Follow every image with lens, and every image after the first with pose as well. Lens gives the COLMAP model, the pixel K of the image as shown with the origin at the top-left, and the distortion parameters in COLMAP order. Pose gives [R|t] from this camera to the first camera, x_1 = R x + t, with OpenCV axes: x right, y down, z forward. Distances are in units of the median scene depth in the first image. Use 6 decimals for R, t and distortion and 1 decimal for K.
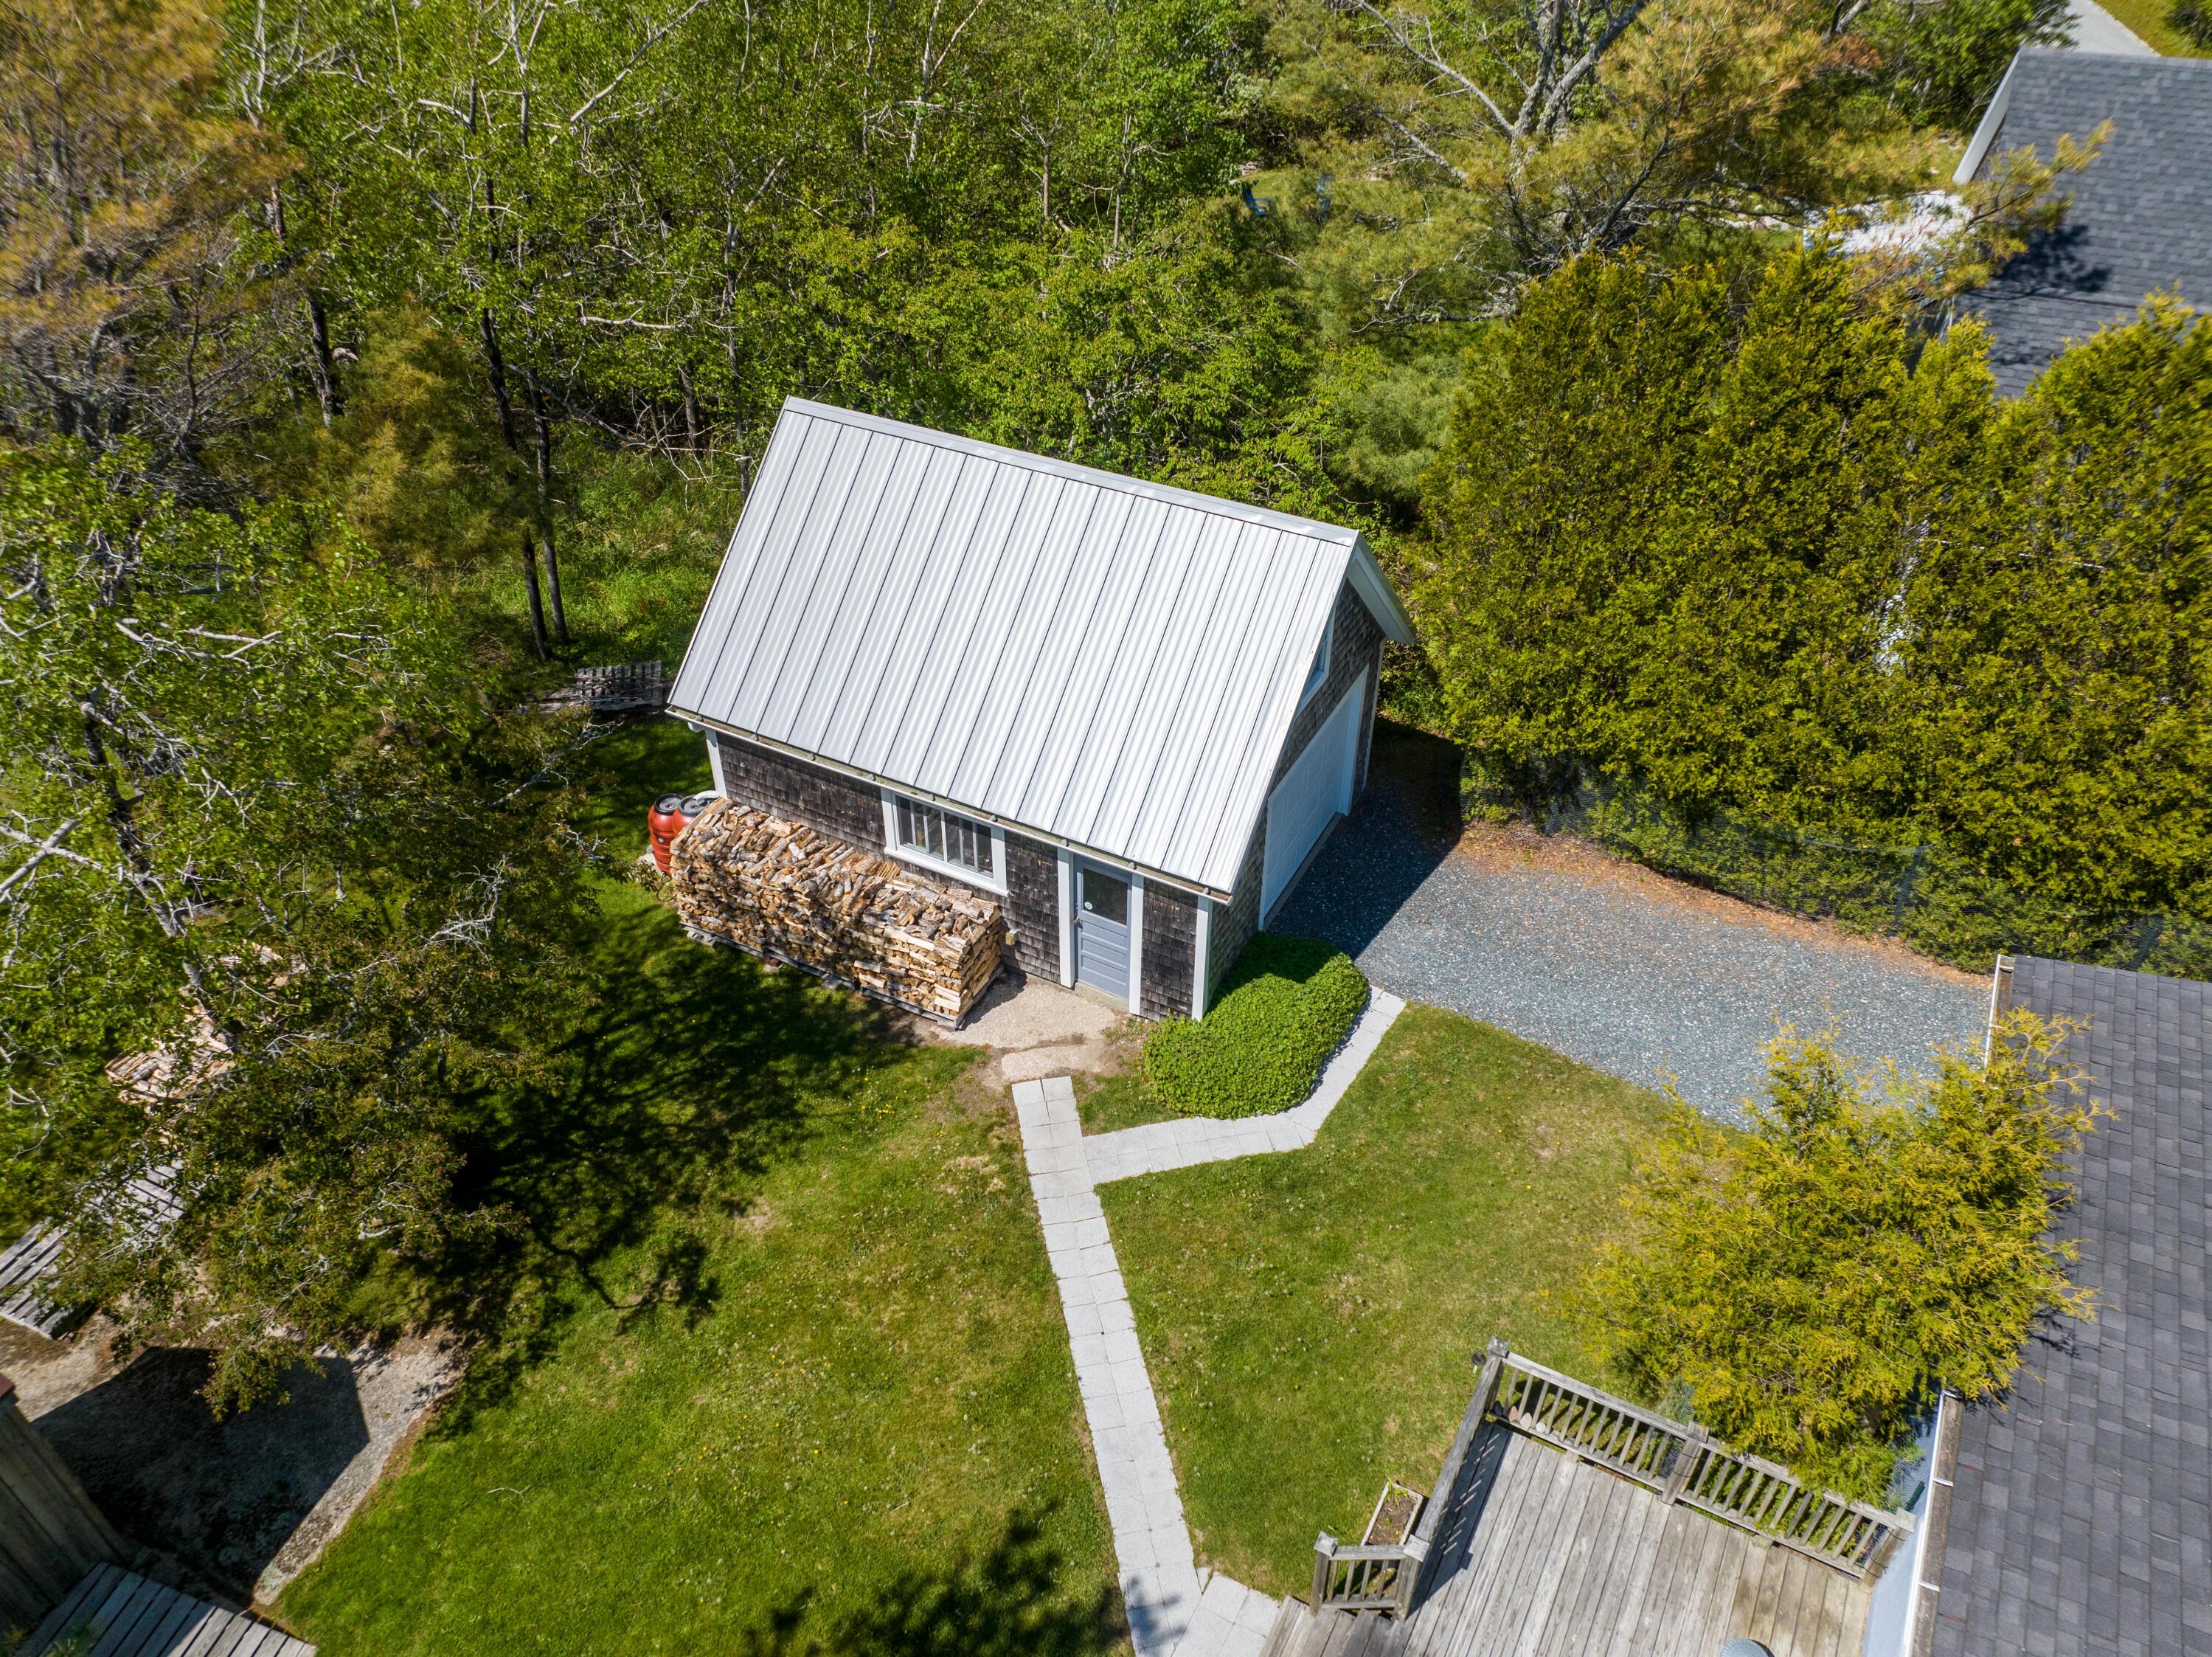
lens RADIAL K [[1562.0, 0, 1121.8], [0, 1562.0, 823.1], [0, 0, 1]] dist [-0.043380, 0.015978]
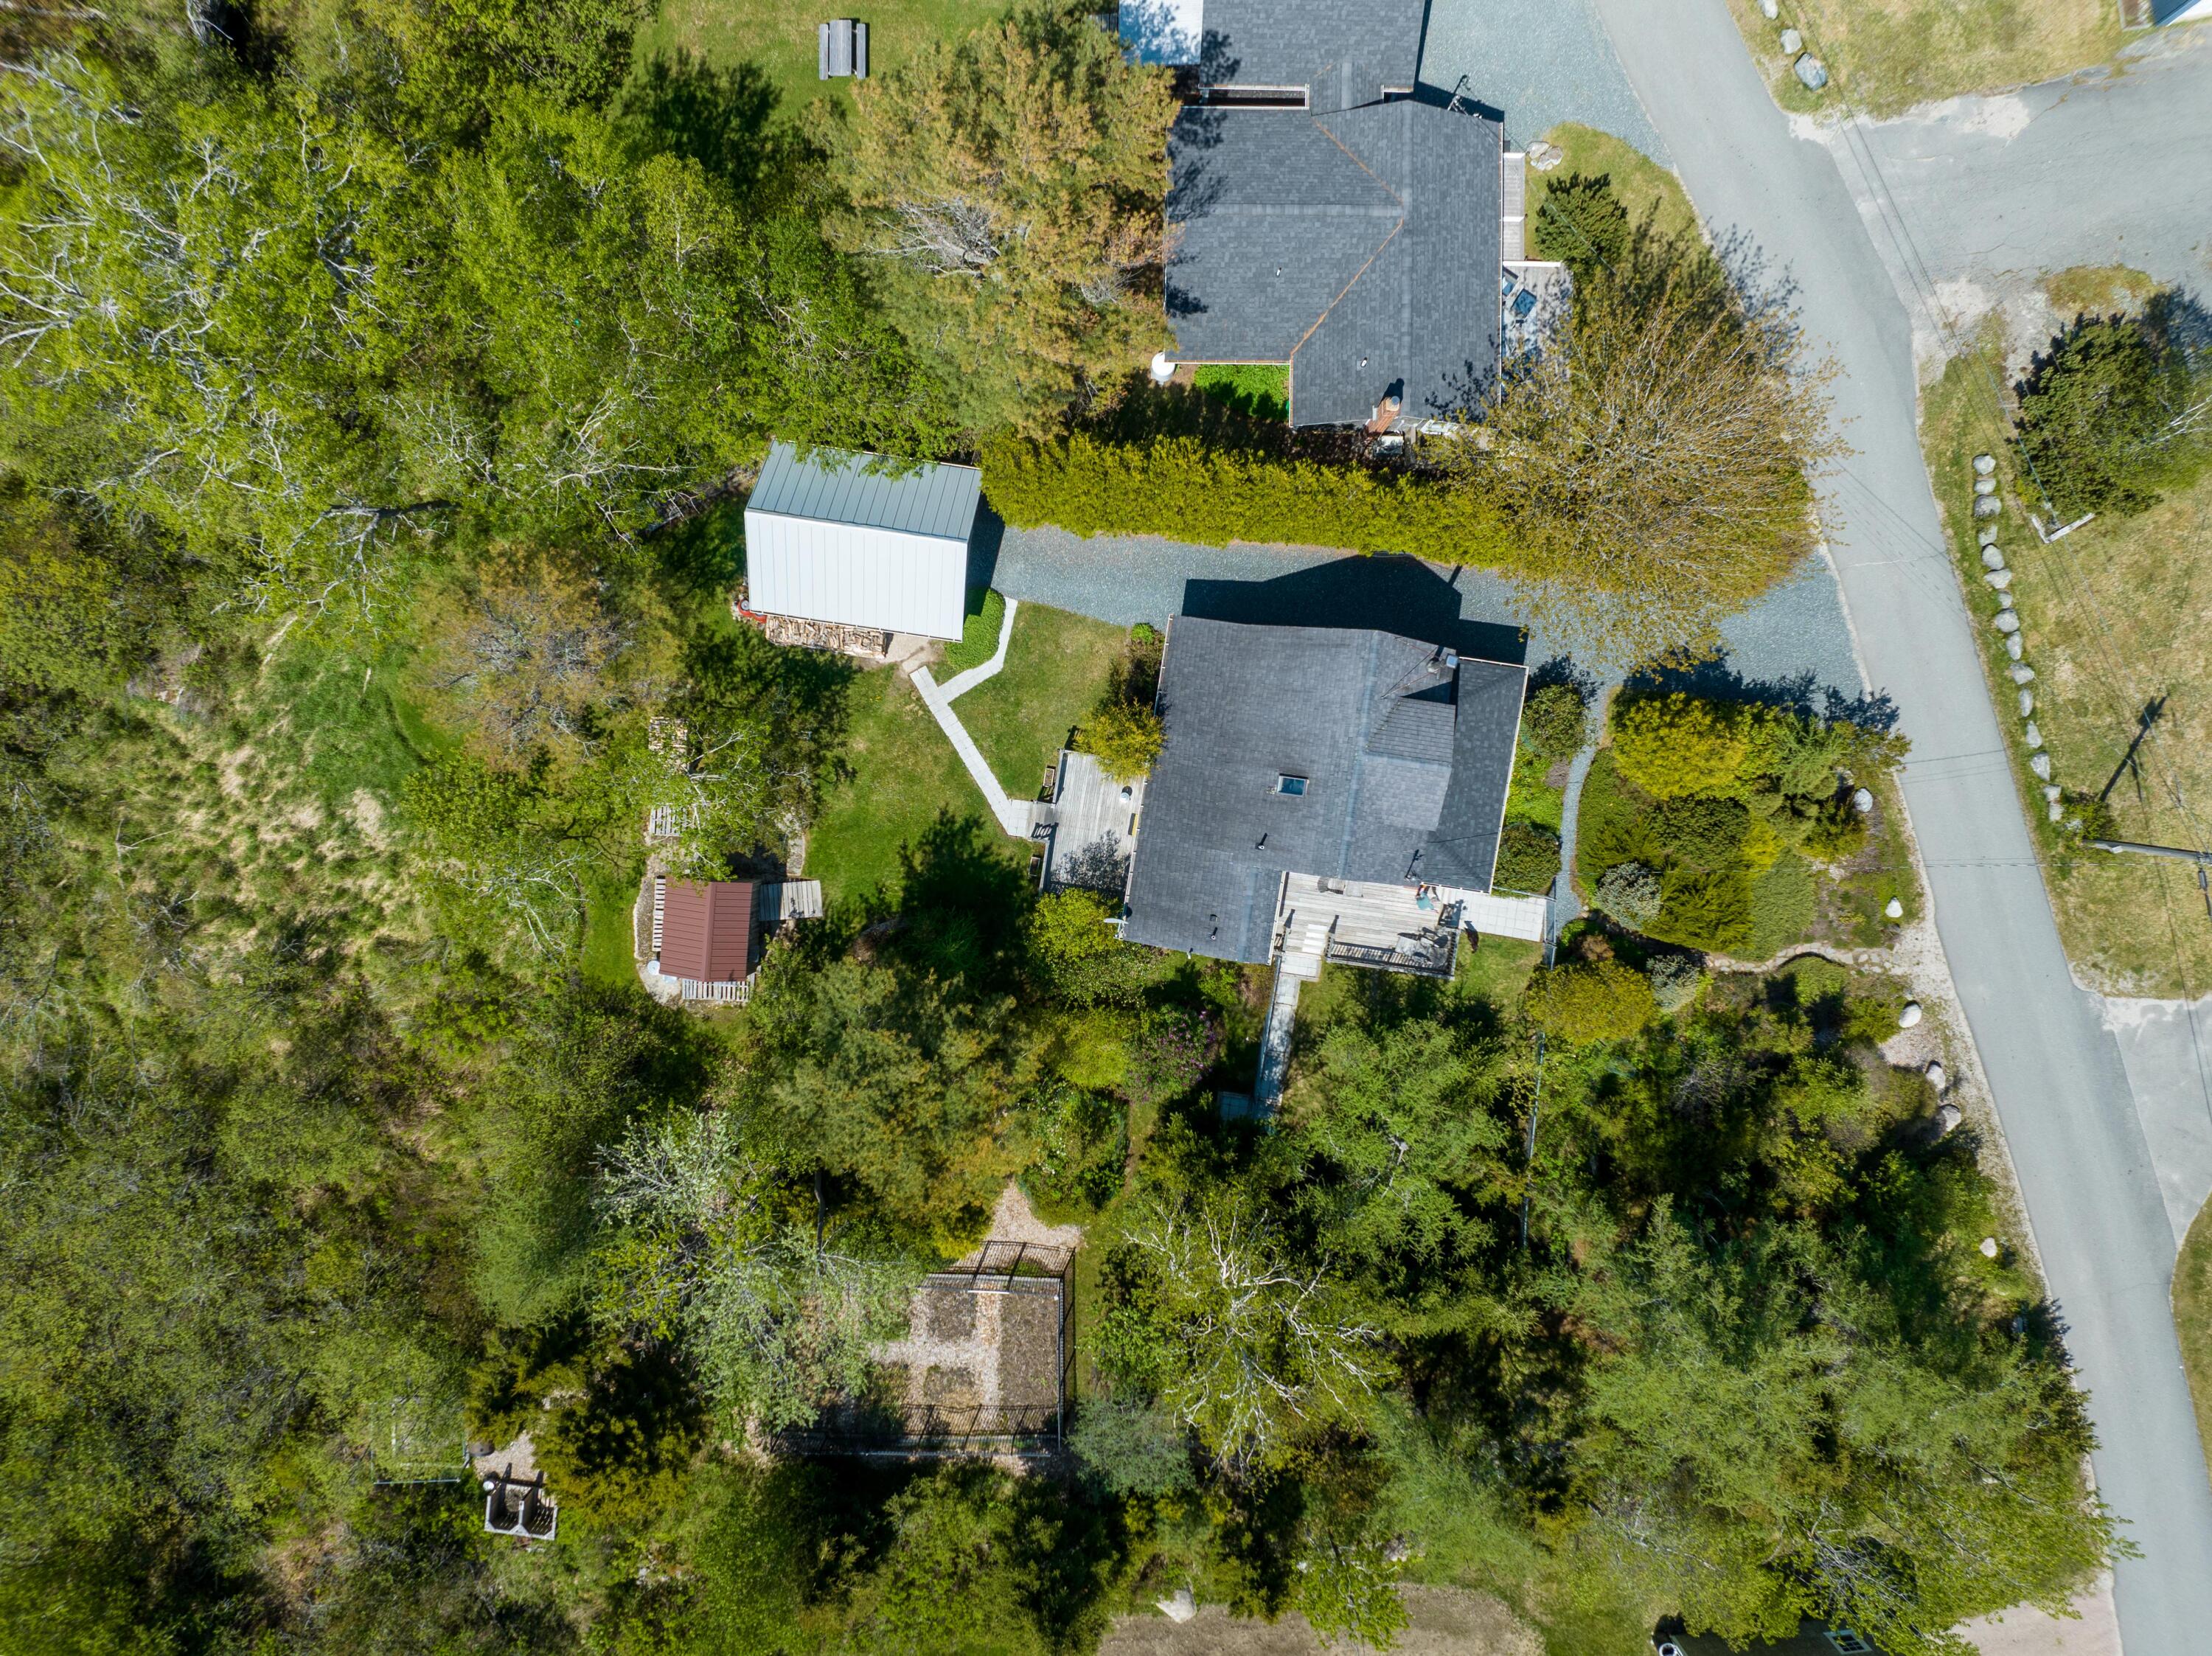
lens RADIAL K [[1561.7, 0, 1100.1], [0, 1561.7, 822.1], [0, 0, 1]] dist [-0.043380, 0.015978]
pose [[0.943005, -0.332553, -0.012225, 0.237790], [0.208506, 0.561821, 0.800551, -2.148527], [-0.259358, -0.757473, 0.599140, -1.261020]]
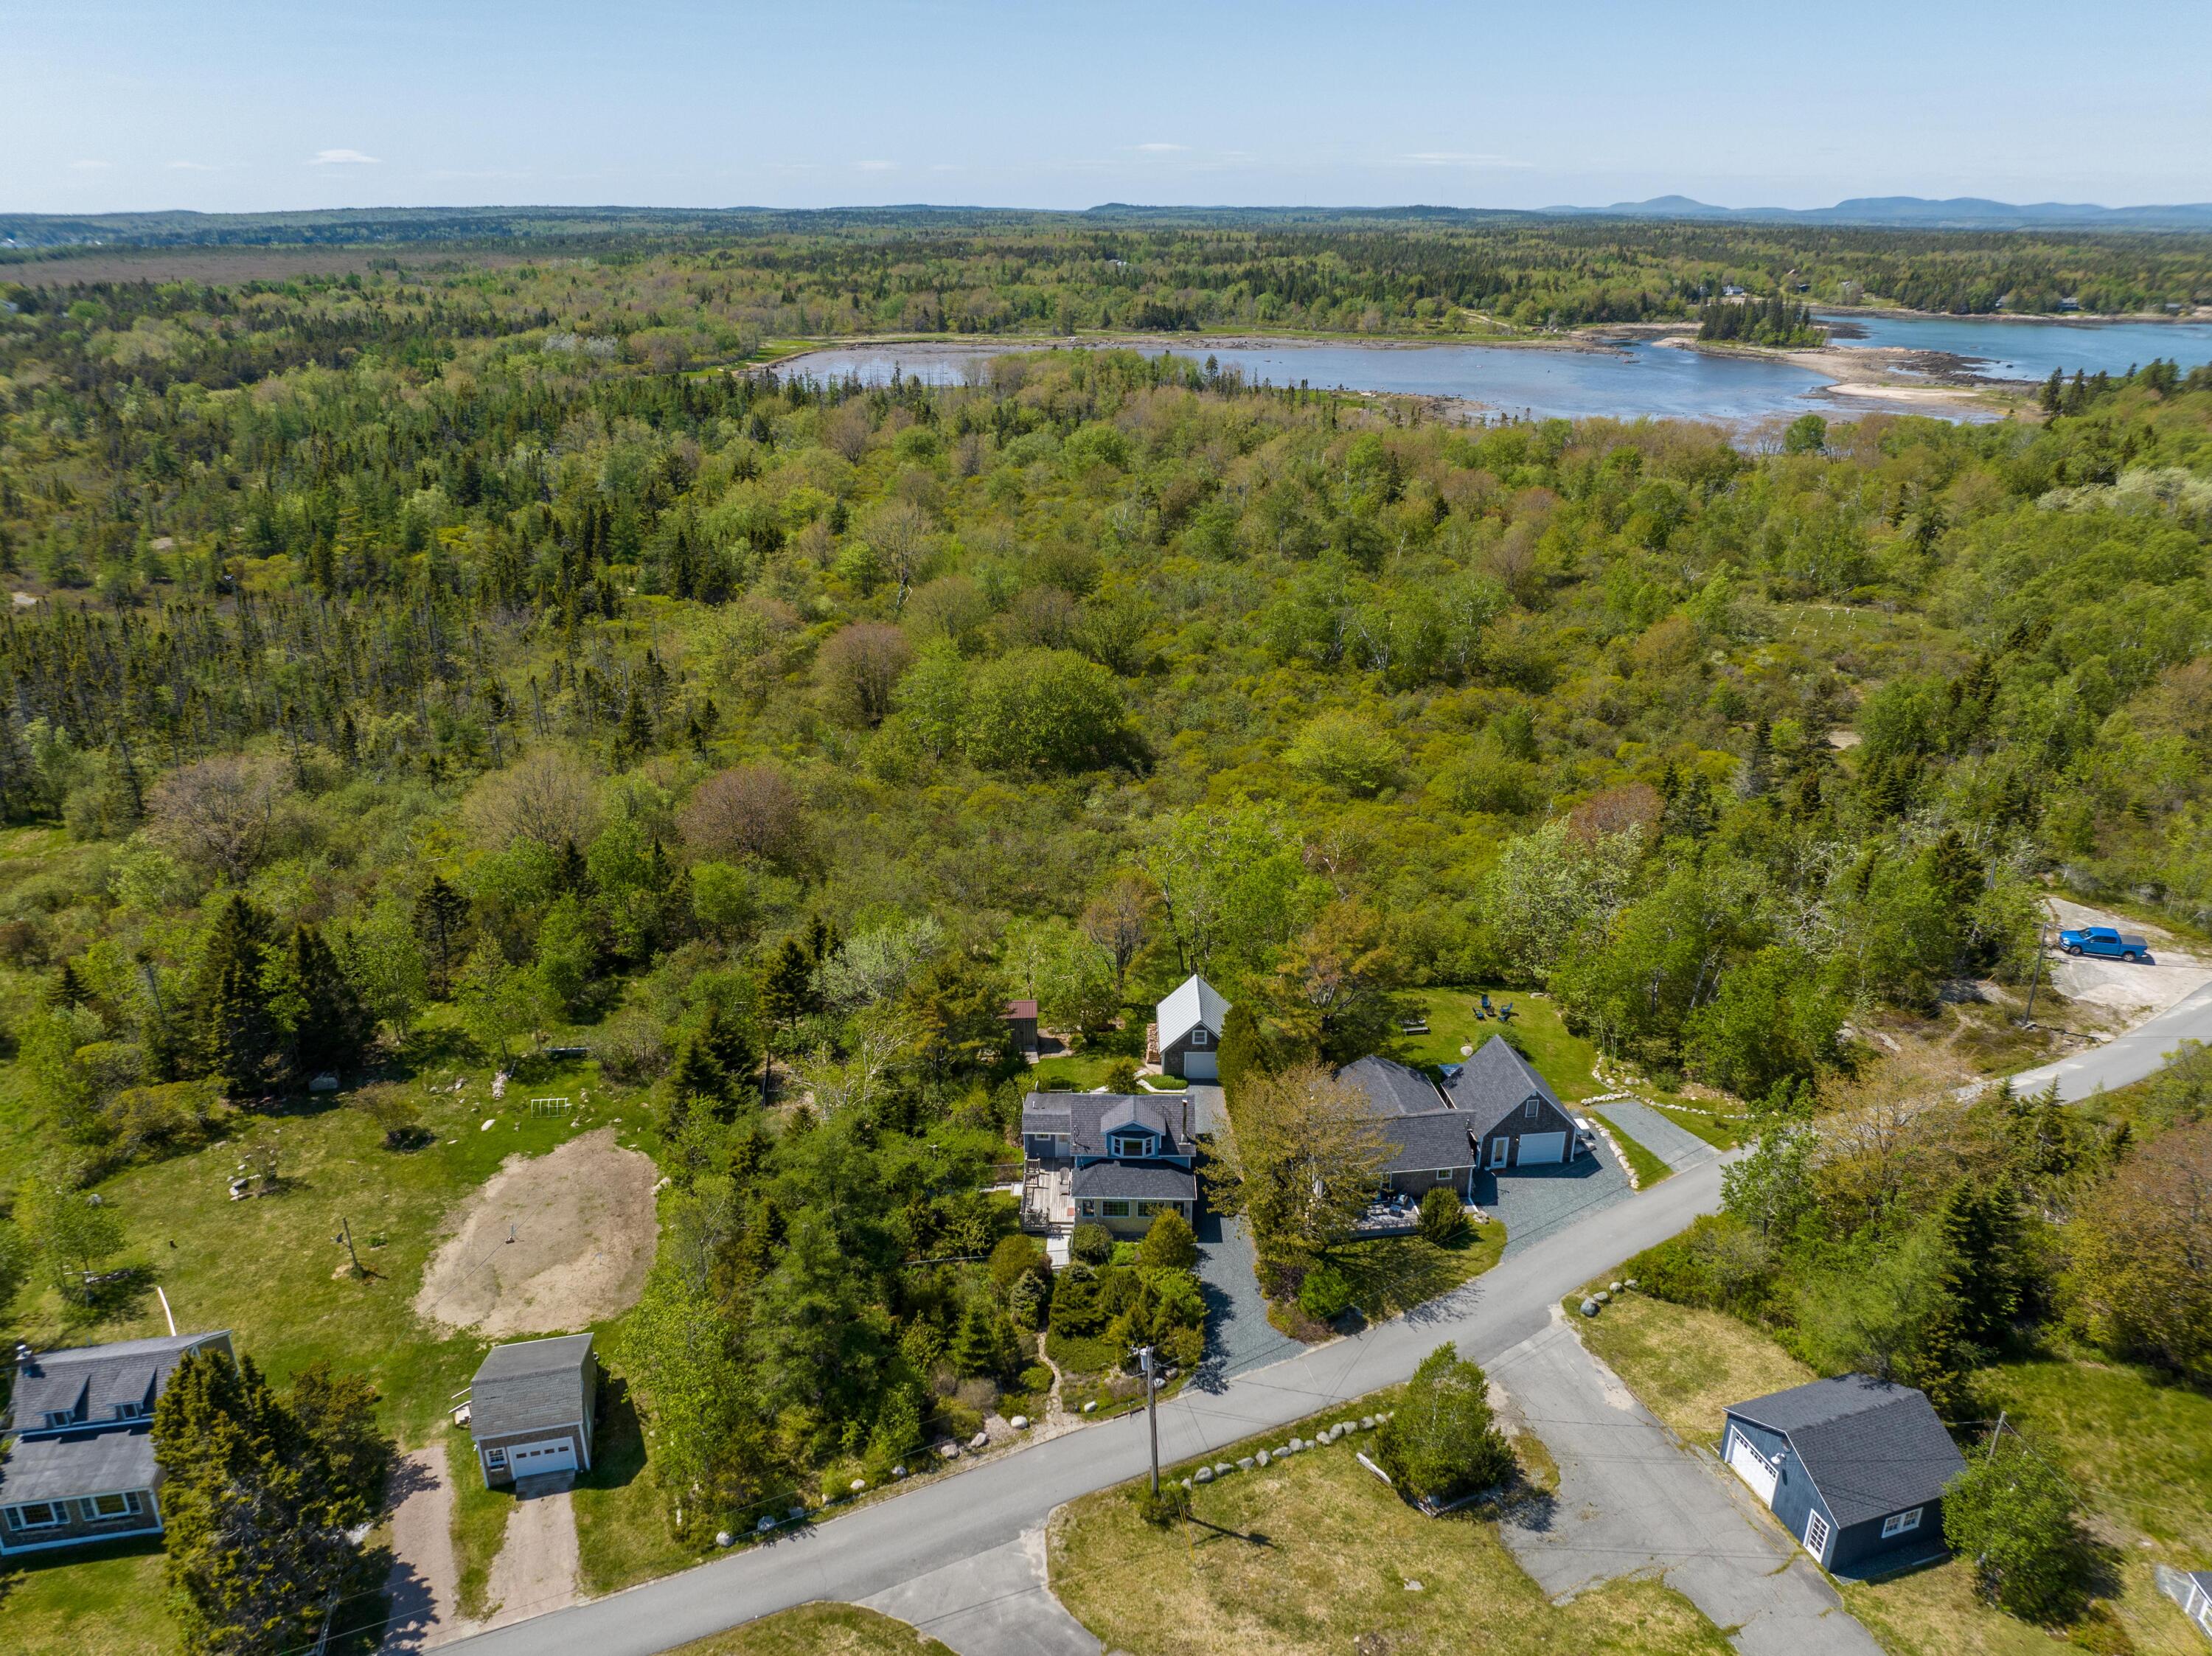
lens RADIAL K [[1561.7, 0, 1090.2], [0, 1561.7, 835.7], [0, 0, 1]] dist [-0.043380, 0.015978]
pose [[0.450214, 0.330458, -0.829521, 5.108946], [-0.544429, 0.837931, 0.038325, -0.809601], [0.707746, 0.434361, 0.557159, -3.360985]]
